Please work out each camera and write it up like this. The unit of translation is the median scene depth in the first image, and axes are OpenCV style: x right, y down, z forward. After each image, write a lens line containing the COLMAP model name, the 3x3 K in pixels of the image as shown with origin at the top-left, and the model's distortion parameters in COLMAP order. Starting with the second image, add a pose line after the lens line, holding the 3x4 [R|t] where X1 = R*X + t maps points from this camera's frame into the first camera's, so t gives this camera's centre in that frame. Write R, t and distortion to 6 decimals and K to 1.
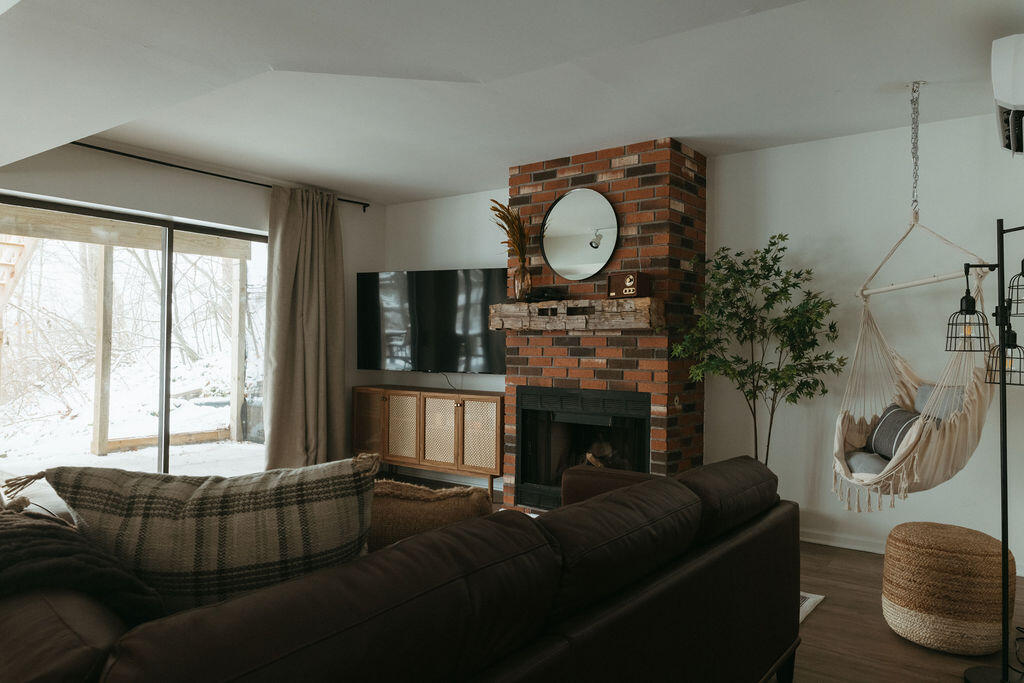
lens RADIAL K [[707.8, 0, 507.2], [0, 707.8, 341.9], [0, 0, 1]] dist [0.005657, -0.005051]
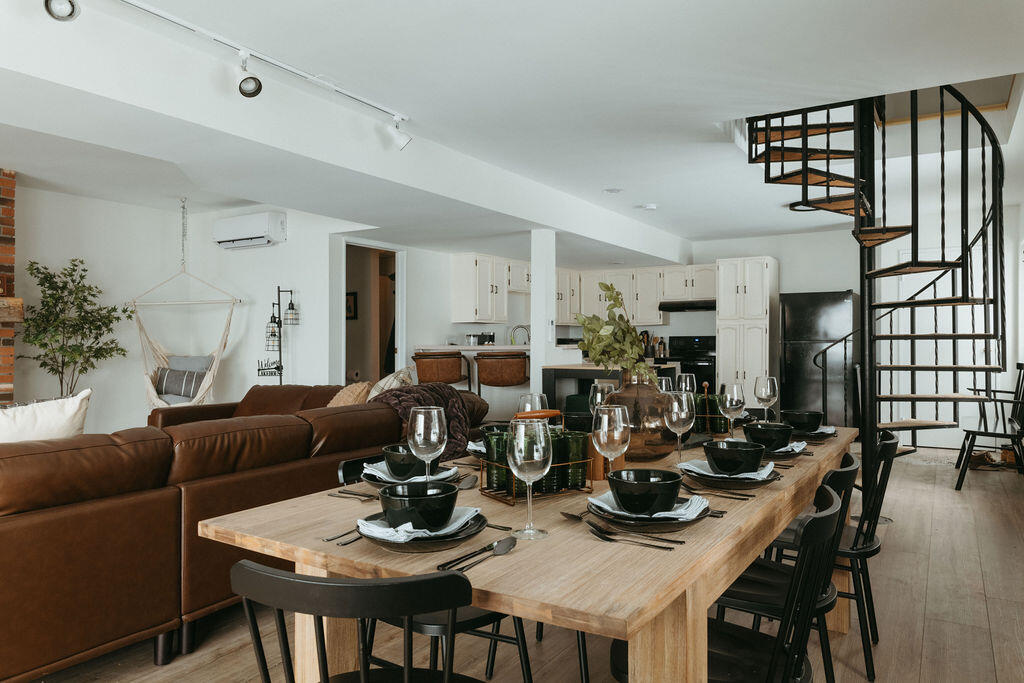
lens RADIAL K [[707.8, 0, 512.3], [0, 707.8, 338.5], [0, 0, 1]] dist [0.005657, -0.005051]
pose [[-0.086684, -0.006186, 0.996217, -1.036729], [-0.007437, 0.999957, 0.005562, -0.002541], [-0.996208, -0.006927, -0.086726, 0.207424]]
